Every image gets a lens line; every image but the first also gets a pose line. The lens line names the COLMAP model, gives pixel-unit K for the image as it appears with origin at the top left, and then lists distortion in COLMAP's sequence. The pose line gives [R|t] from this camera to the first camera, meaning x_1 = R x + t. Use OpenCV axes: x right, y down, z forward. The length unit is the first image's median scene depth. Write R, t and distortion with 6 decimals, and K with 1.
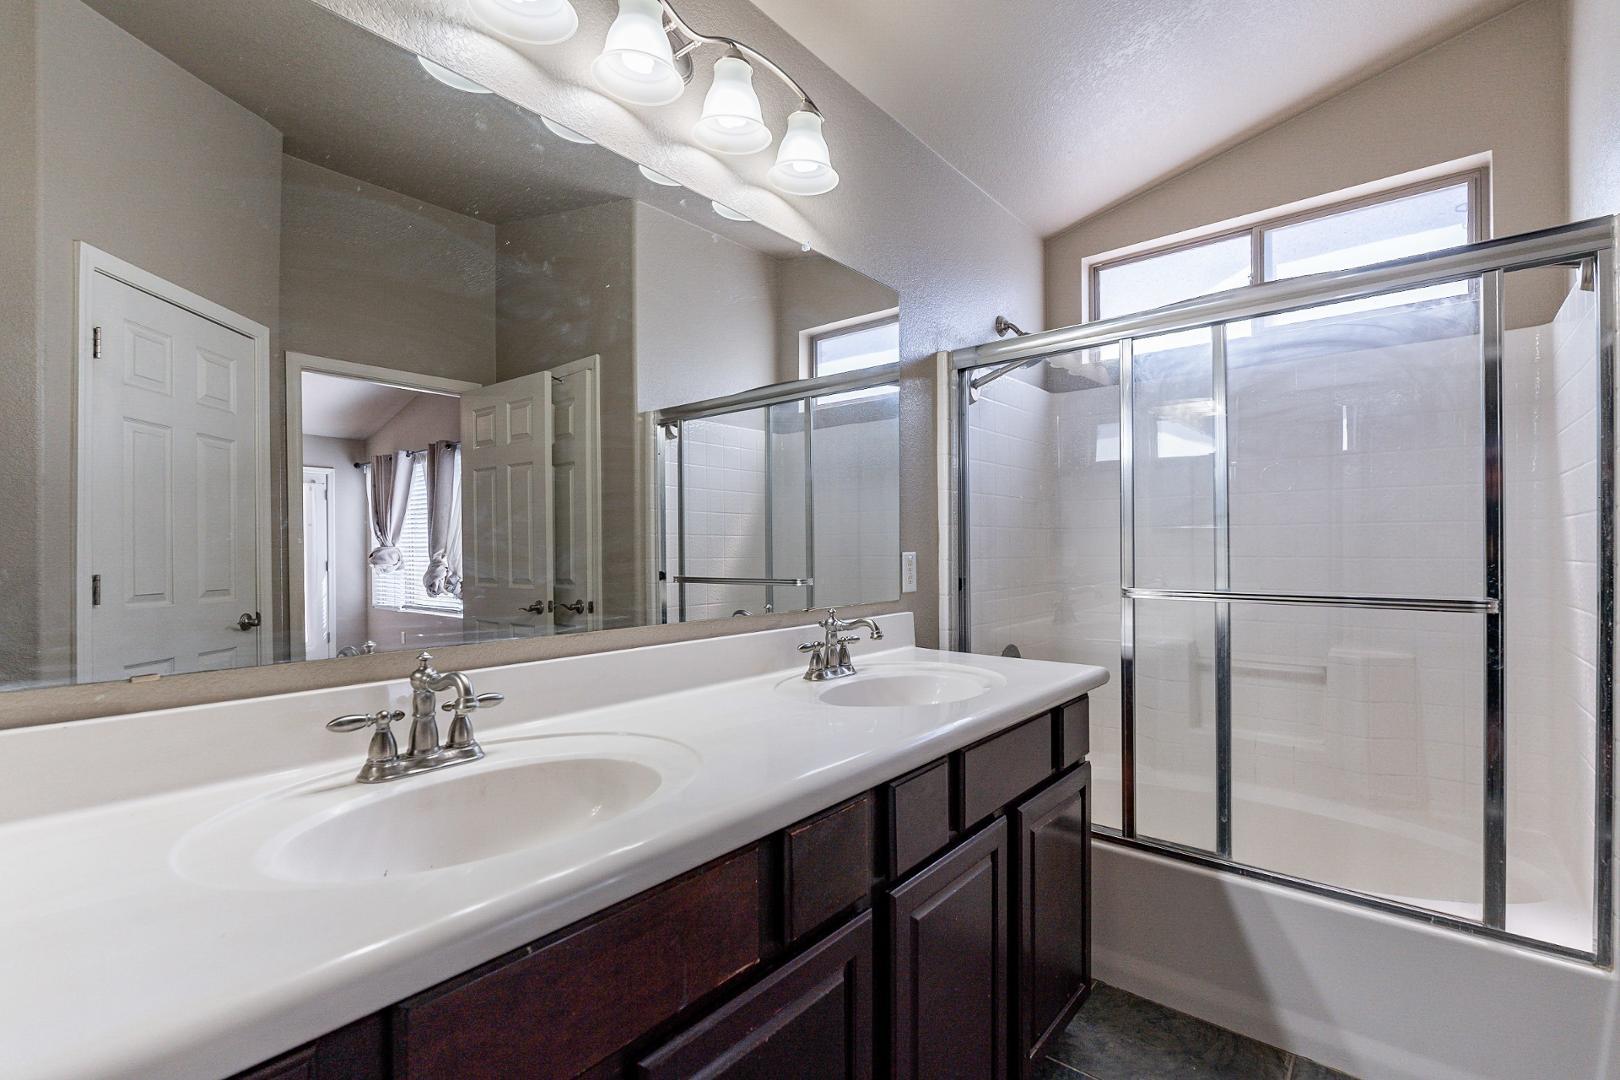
lens RADIAL K [[712.1, 0, 811.4], [0, 712.1, 545.1], [0, 0, 1]] dist [0.001617, 0.000060]
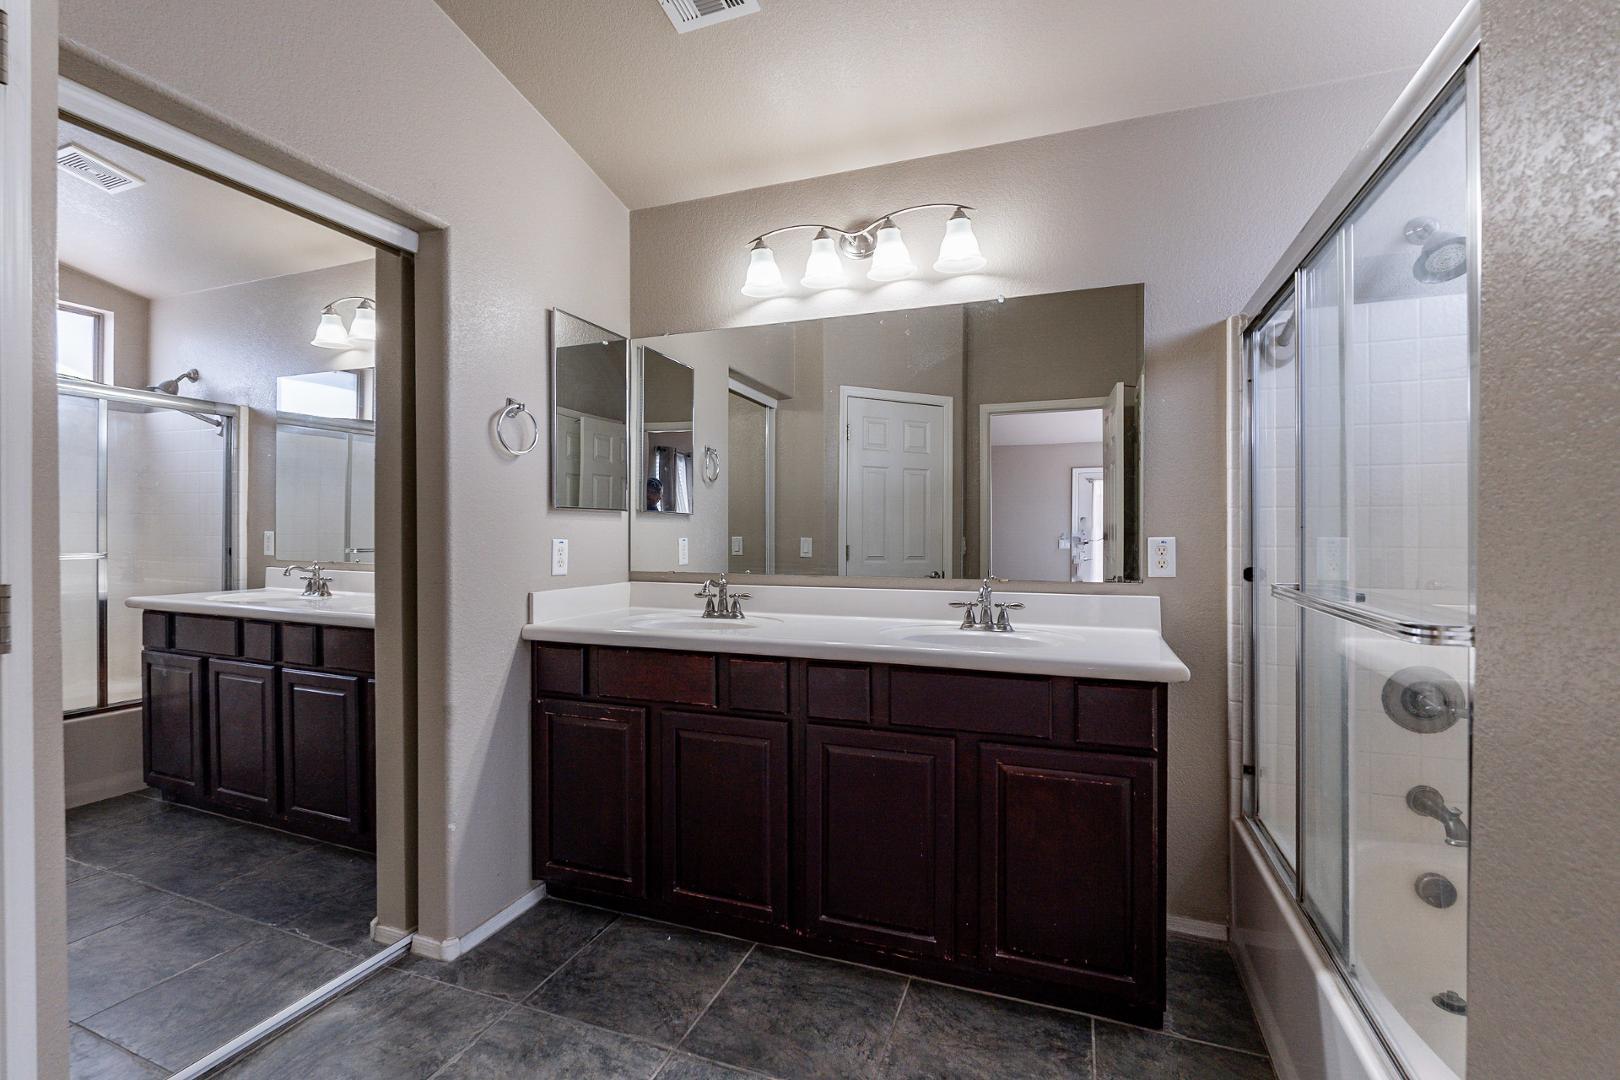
lens RADIAL K [[725.4, 0, 805.0], [0, 725.4, 512.3], [0, 0, 1]] dist [0.000233, -0.000119]
pose [[0.323147, -0.025963, -0.945993, 0.946085], [0.000489, 0.999628, -0.027267, 0.003803], [0.946349, 0.008348, 0.323039, 0.209896]]
